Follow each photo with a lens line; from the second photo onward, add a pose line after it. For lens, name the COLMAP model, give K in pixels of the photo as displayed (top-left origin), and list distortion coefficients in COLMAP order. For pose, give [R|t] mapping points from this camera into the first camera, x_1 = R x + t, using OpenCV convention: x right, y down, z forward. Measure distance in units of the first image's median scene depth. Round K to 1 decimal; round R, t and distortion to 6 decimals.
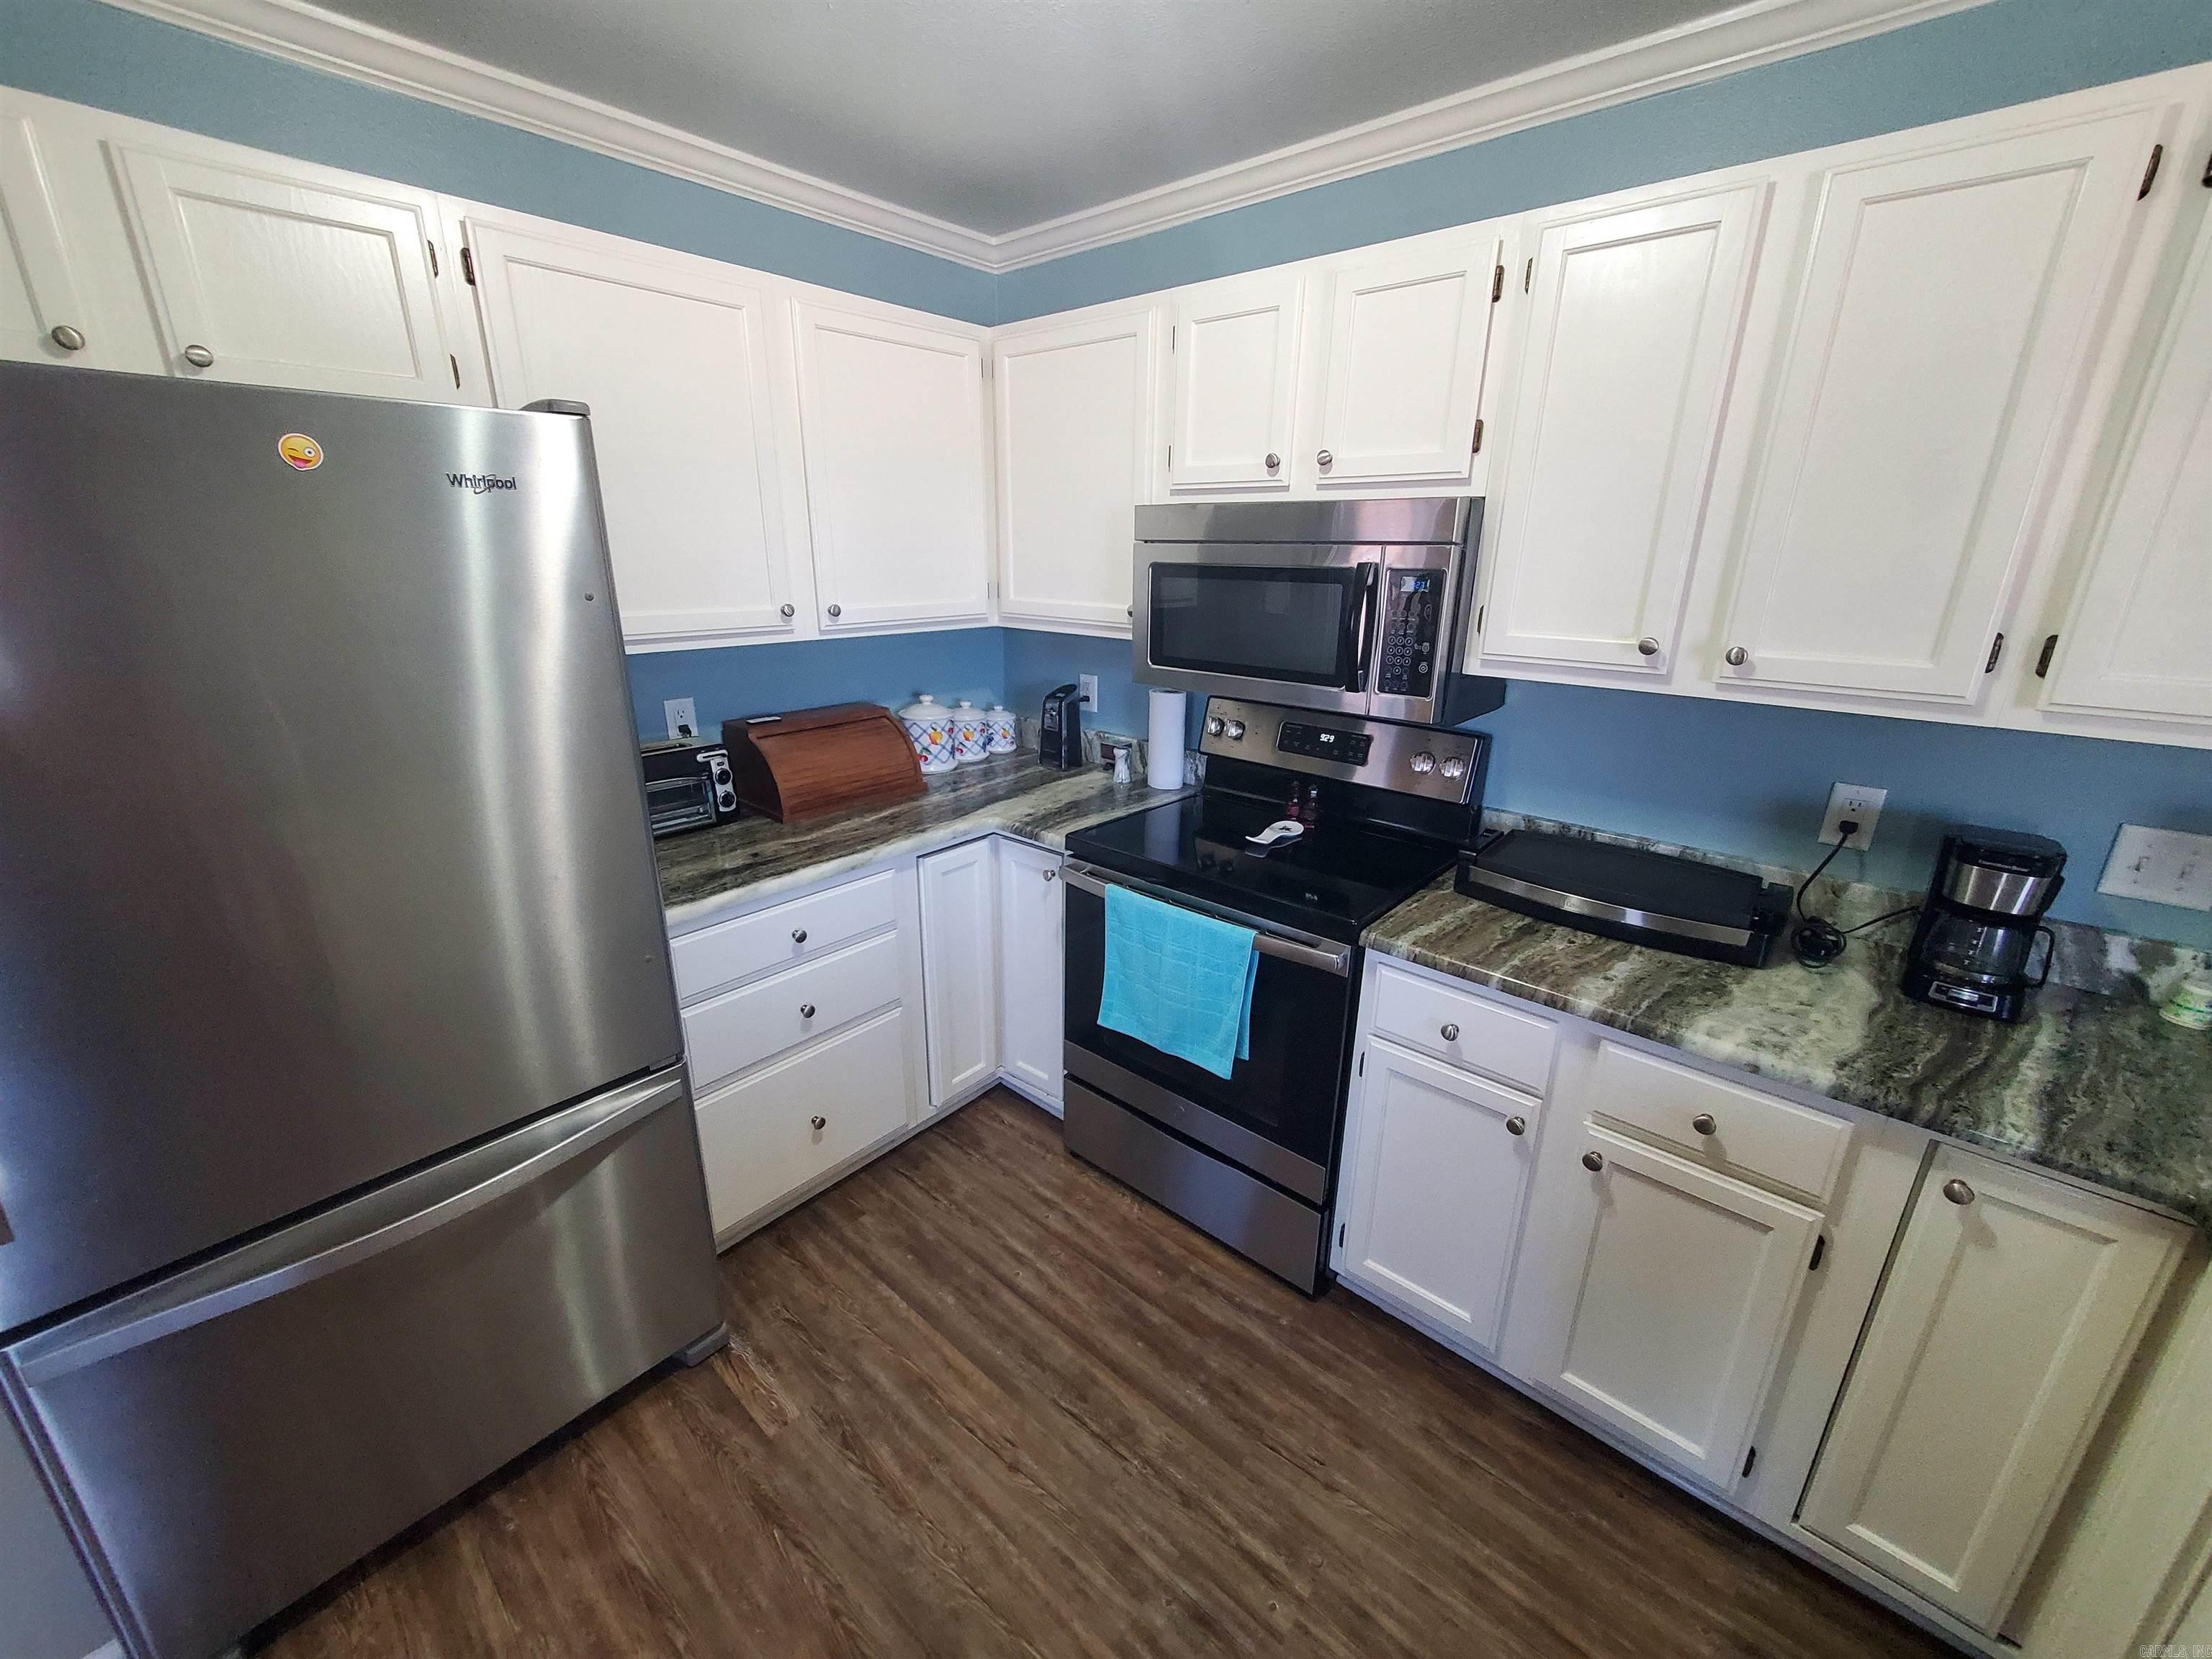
lens RADIAL K [[872.5, 0, 1100.3], [0, 872.5, 826.1], [0, 0, 1]] dist [0.003348, -0.001117]
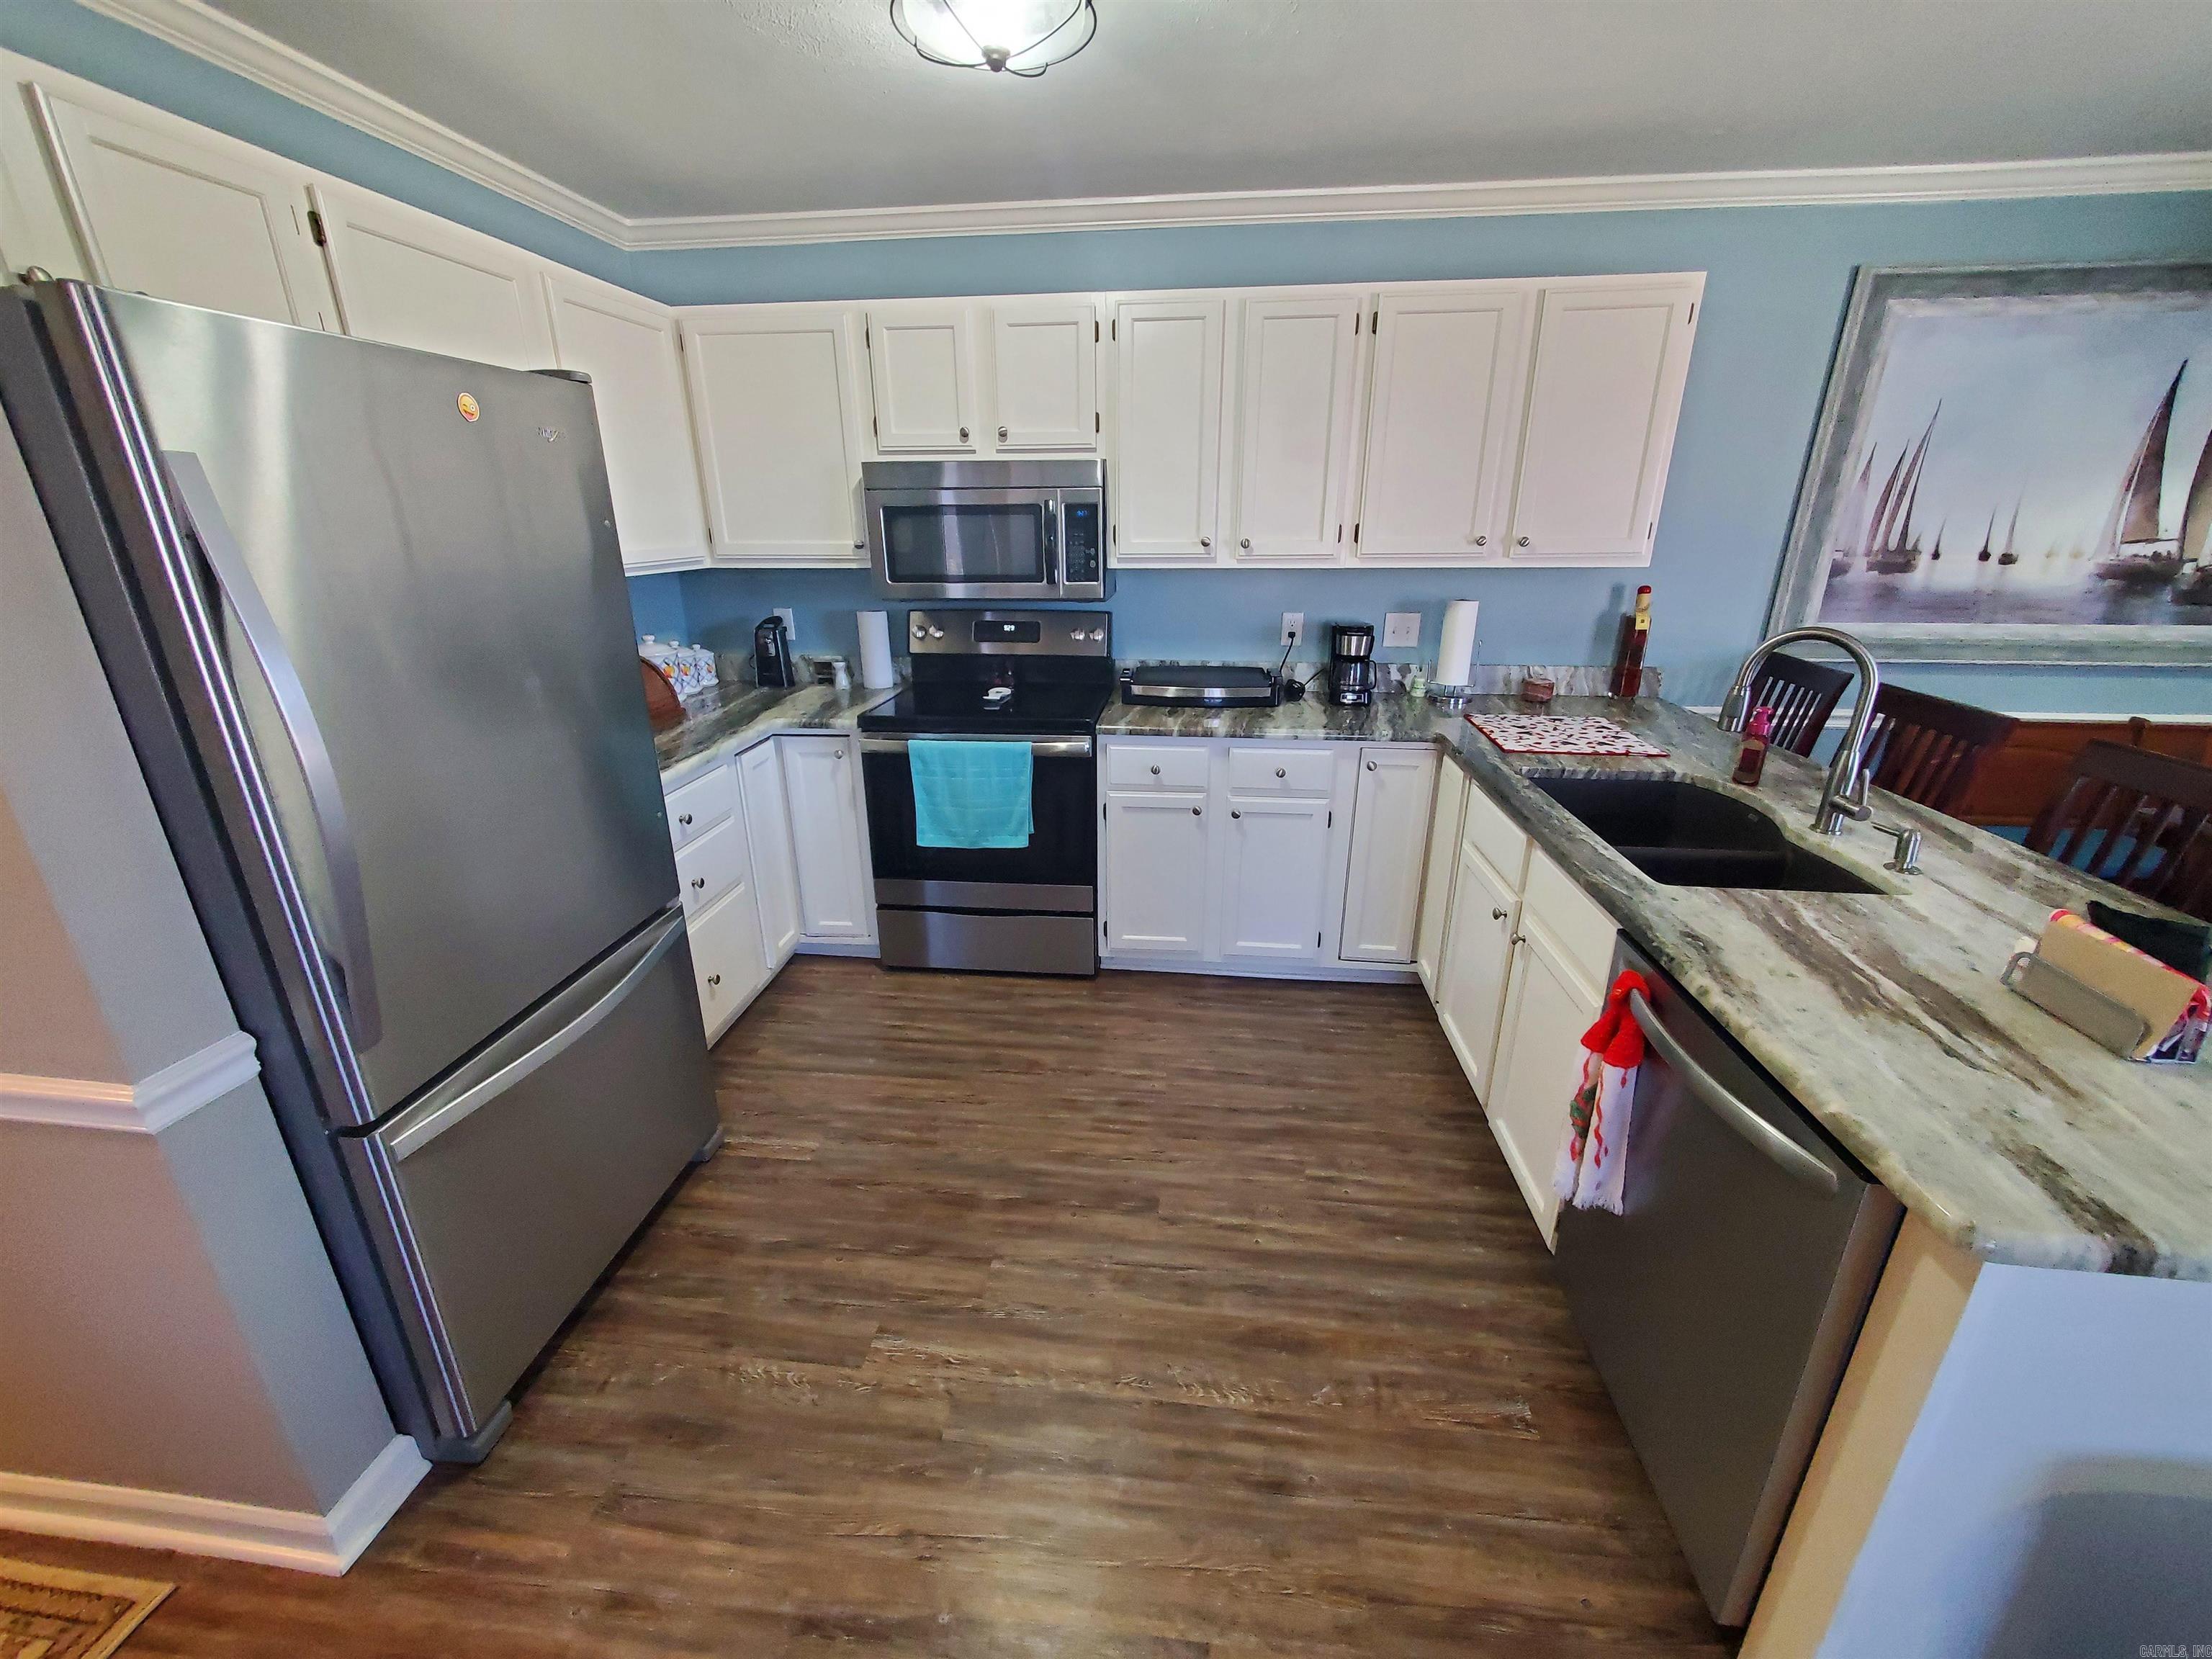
lens RADIAL K [[872.5, 0, 1100.3], [0, 872.5, 826.1], [0, 0, 1]] dist [0.003348, -0.001117]
pose [[0.818155, -0.209158, 0.535607, -0.557903], [0.192344, 0.977386, 0.087866, 0.147797], [-0.541873, 0.031133, 0.839883, -0.347050]]
